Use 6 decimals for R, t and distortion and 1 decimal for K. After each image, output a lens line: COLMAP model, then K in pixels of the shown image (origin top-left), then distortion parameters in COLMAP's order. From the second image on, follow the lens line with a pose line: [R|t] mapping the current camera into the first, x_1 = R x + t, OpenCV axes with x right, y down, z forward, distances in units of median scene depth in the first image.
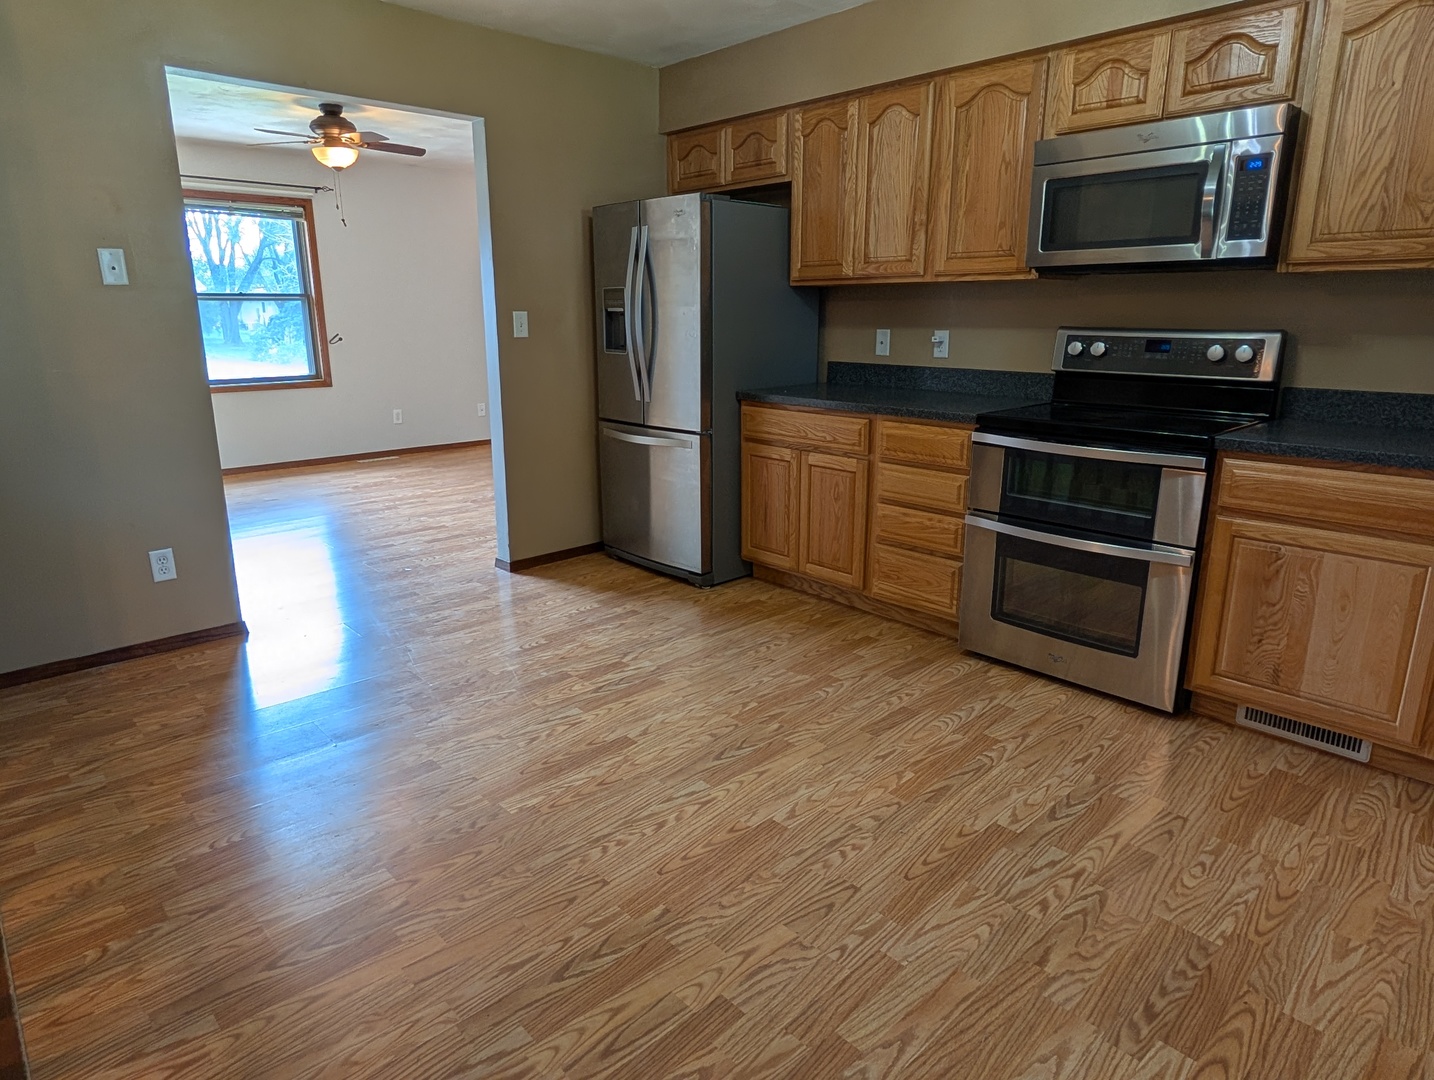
lens RADIAL K [[863.4, 0, 726.7], [0, 863.4, 537.3], [0, 0, 1]] dist [0.003472, -0.001370]
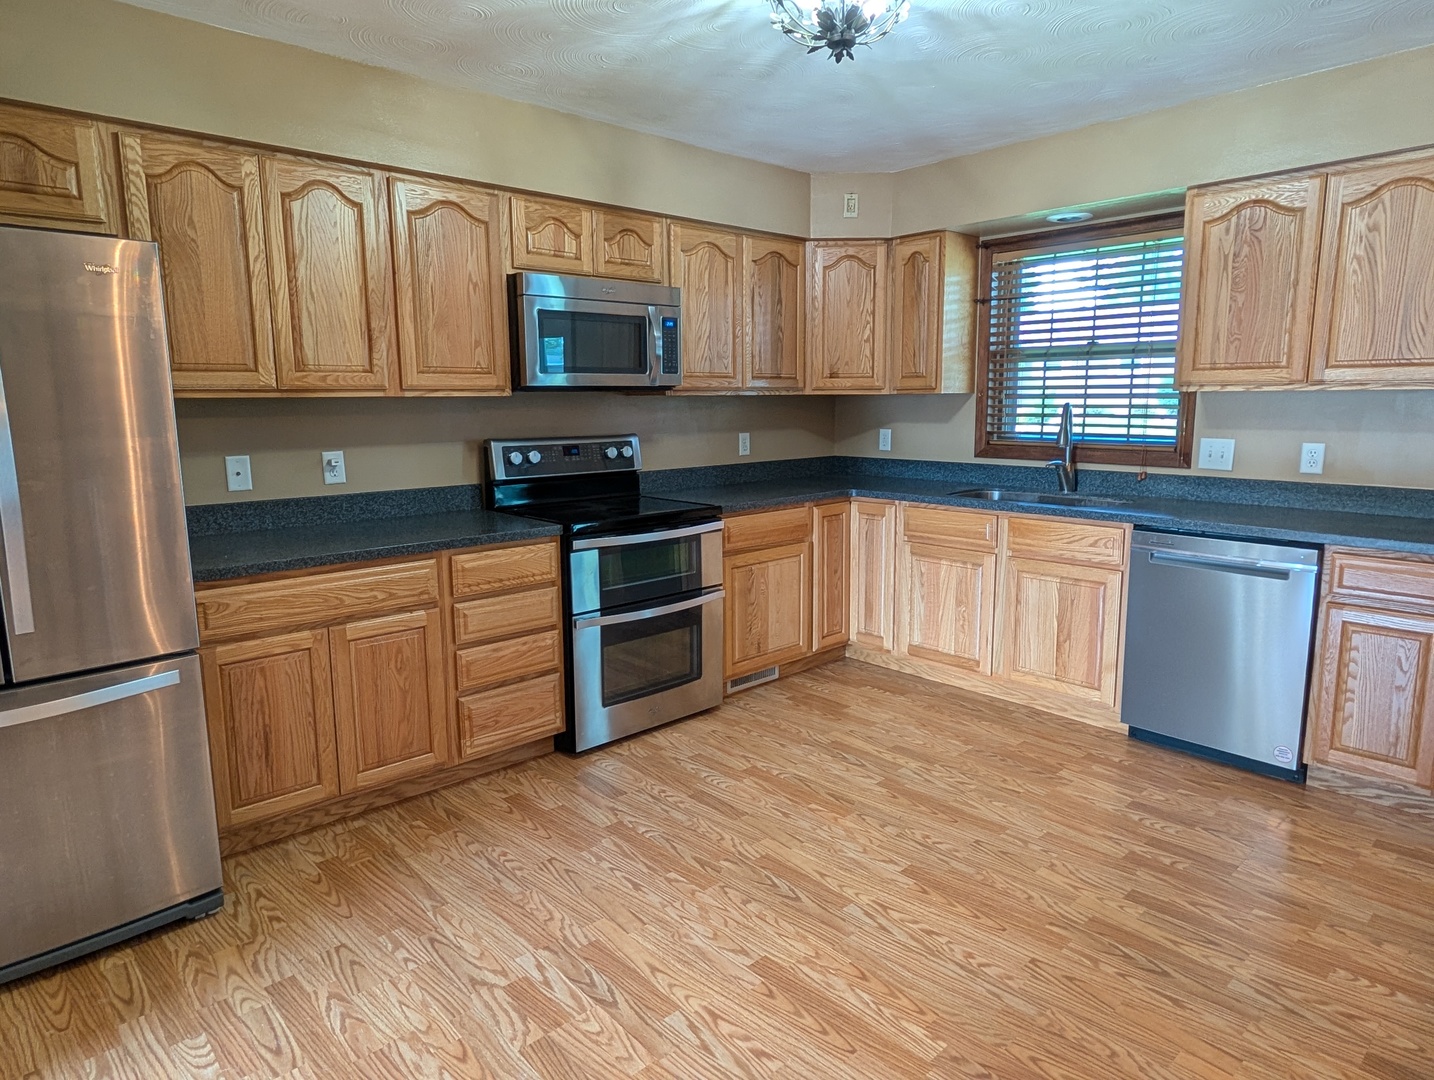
lens RADIAL K [[863.4, 0, 714.8], [0, 863.4, 533.2], [0, 0, 1]] dist [0.003472, -0.001370]
pose [[0.015827, -0.153779, 0.987978, -0.734832], [0.261557, 0.954332, 0.144352, -0.236694], [-0.965058, 0.256128, 0.055327, 0.777710]]
